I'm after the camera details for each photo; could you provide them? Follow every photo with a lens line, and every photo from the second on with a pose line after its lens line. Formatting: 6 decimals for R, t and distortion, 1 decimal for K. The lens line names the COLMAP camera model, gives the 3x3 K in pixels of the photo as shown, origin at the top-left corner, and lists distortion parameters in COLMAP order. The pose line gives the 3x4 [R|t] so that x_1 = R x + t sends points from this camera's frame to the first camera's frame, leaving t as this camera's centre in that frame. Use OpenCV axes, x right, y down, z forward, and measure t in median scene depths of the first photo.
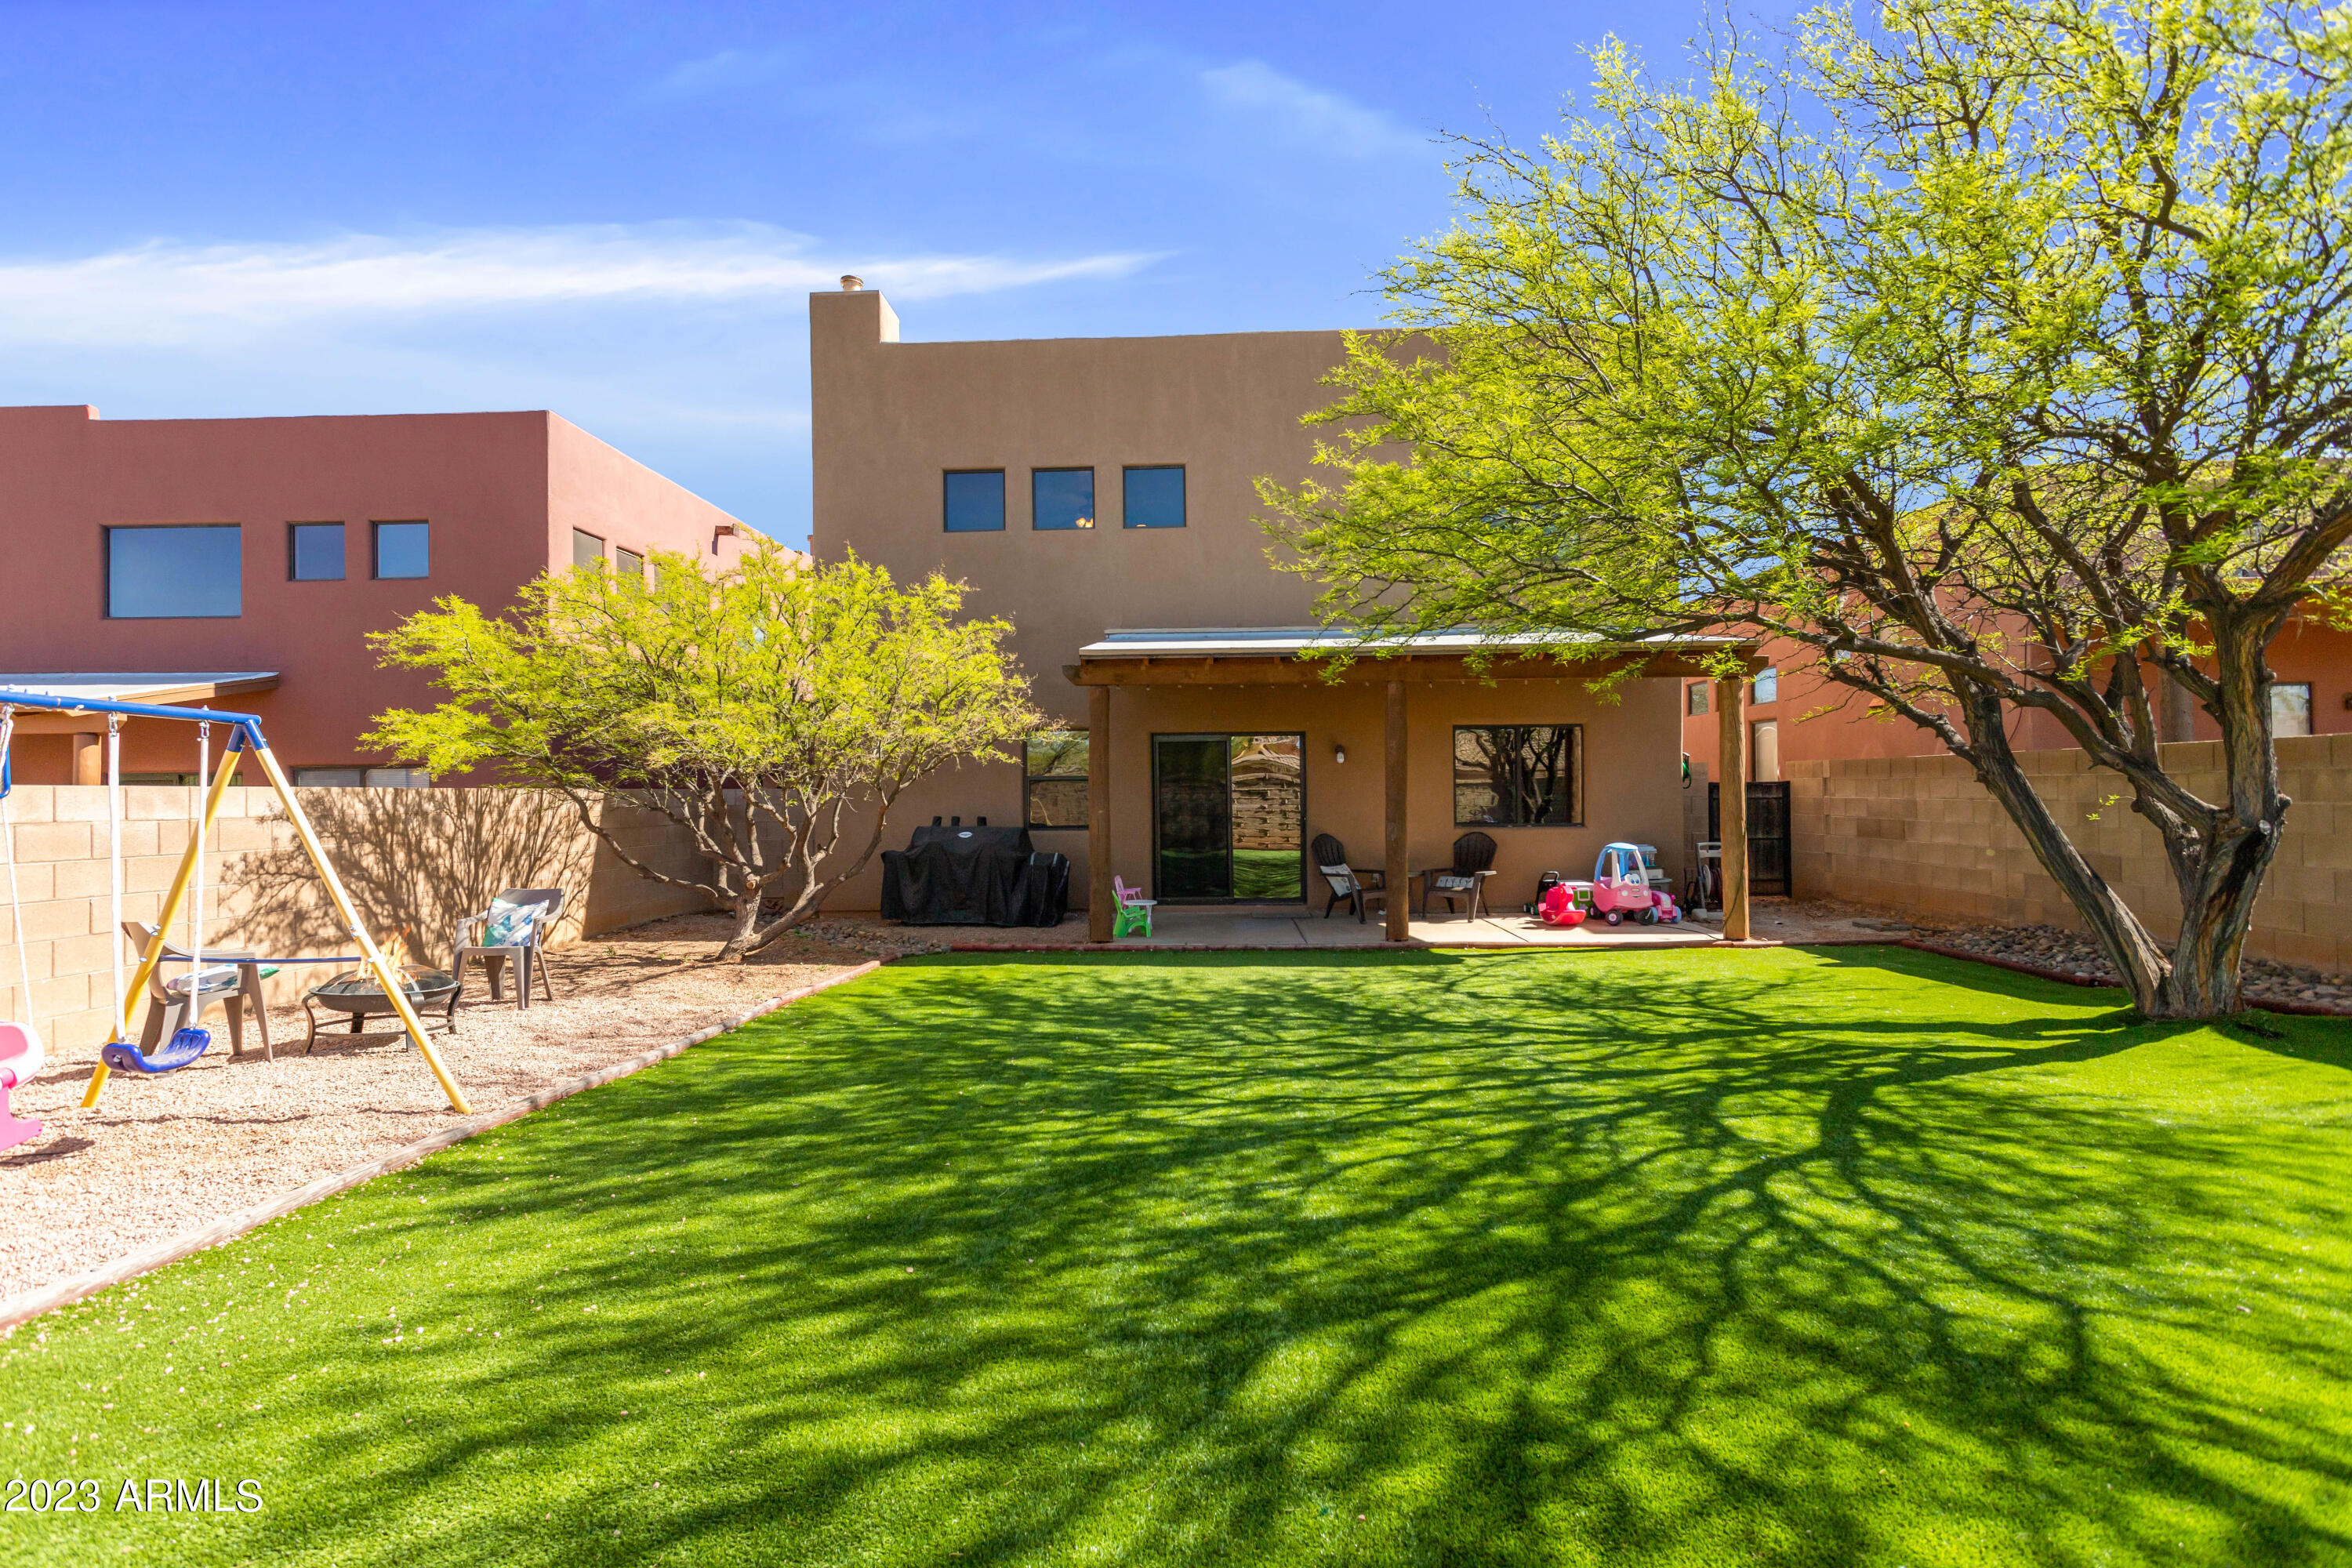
lens RADIAL K [[1125.1, 0, 1176.0], [0, 1125.1, 784.0], [0, 0, 1]] dist [0.001516, 0.000743]
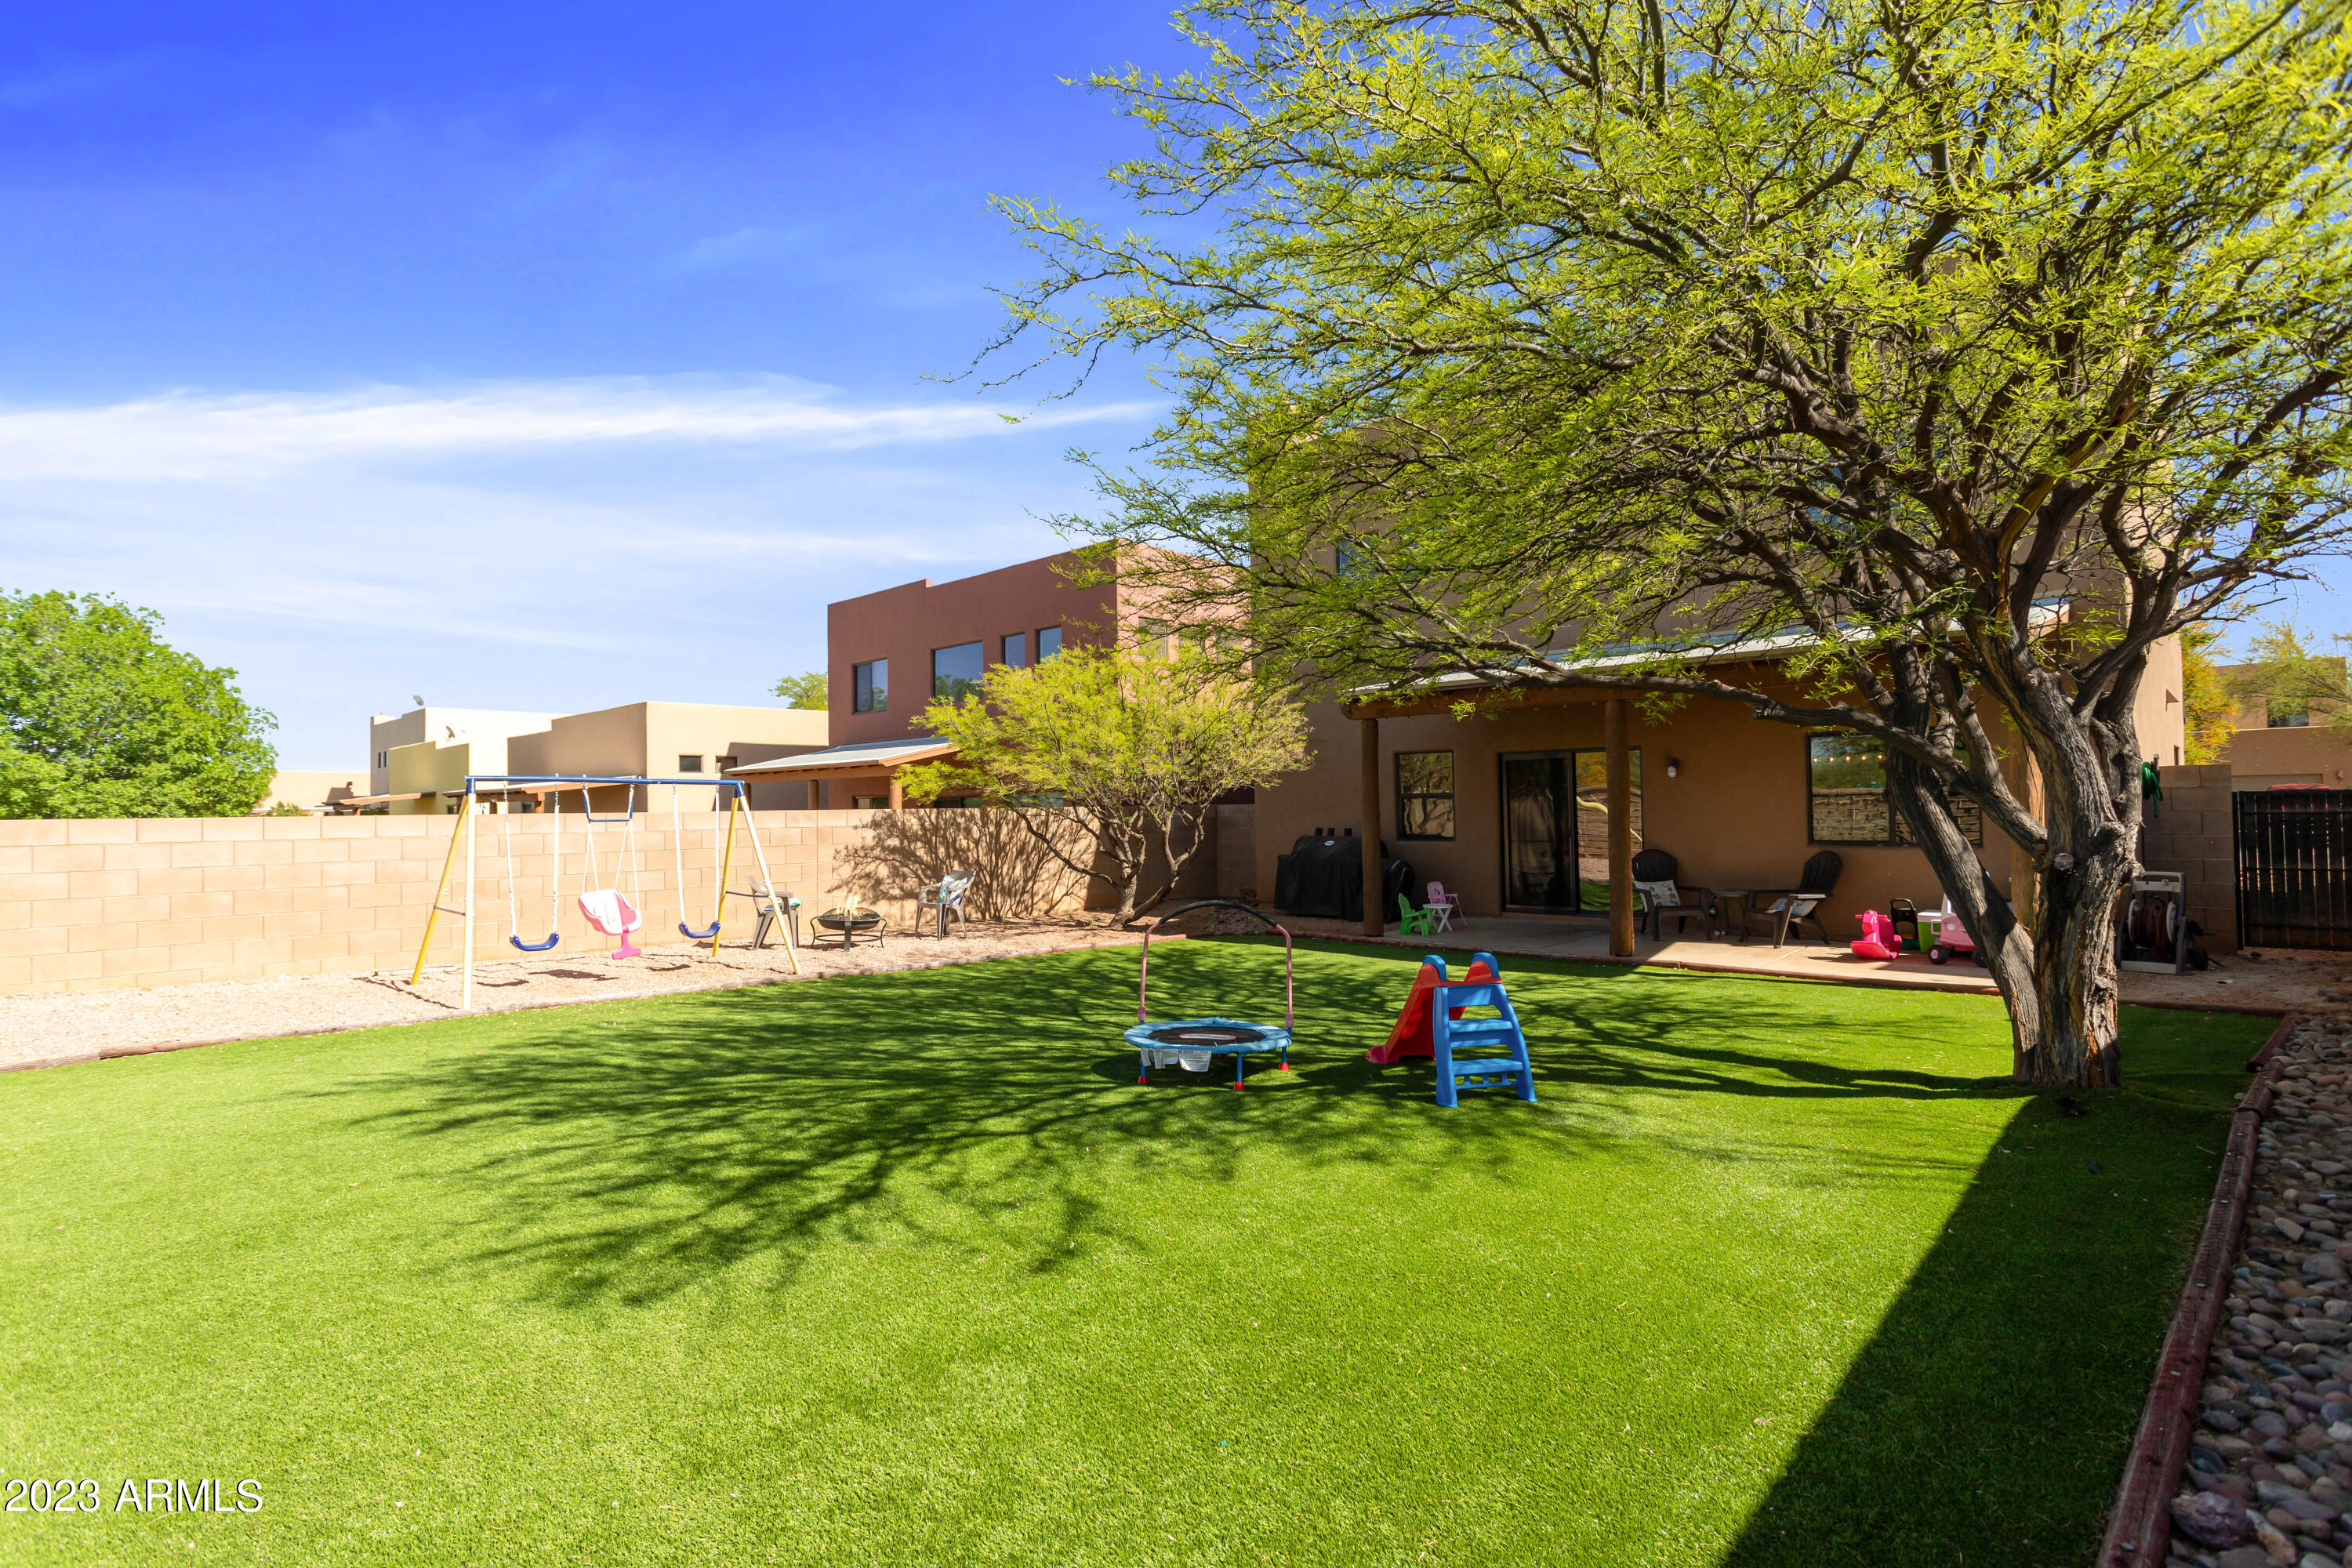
lens RADIAL K [[1156.8, 0, 1176.0], [0, 1156.8, 784.0], [0, 0, 1]] dist [0.001148, 0.000095]
pose [[0.741375, -0.017396, -0.670865, 0.708986], [0.013731, 0.999848, -0.010753, -0.010803], [0.670950, -0.001240, 0.741501, -0.042686]]
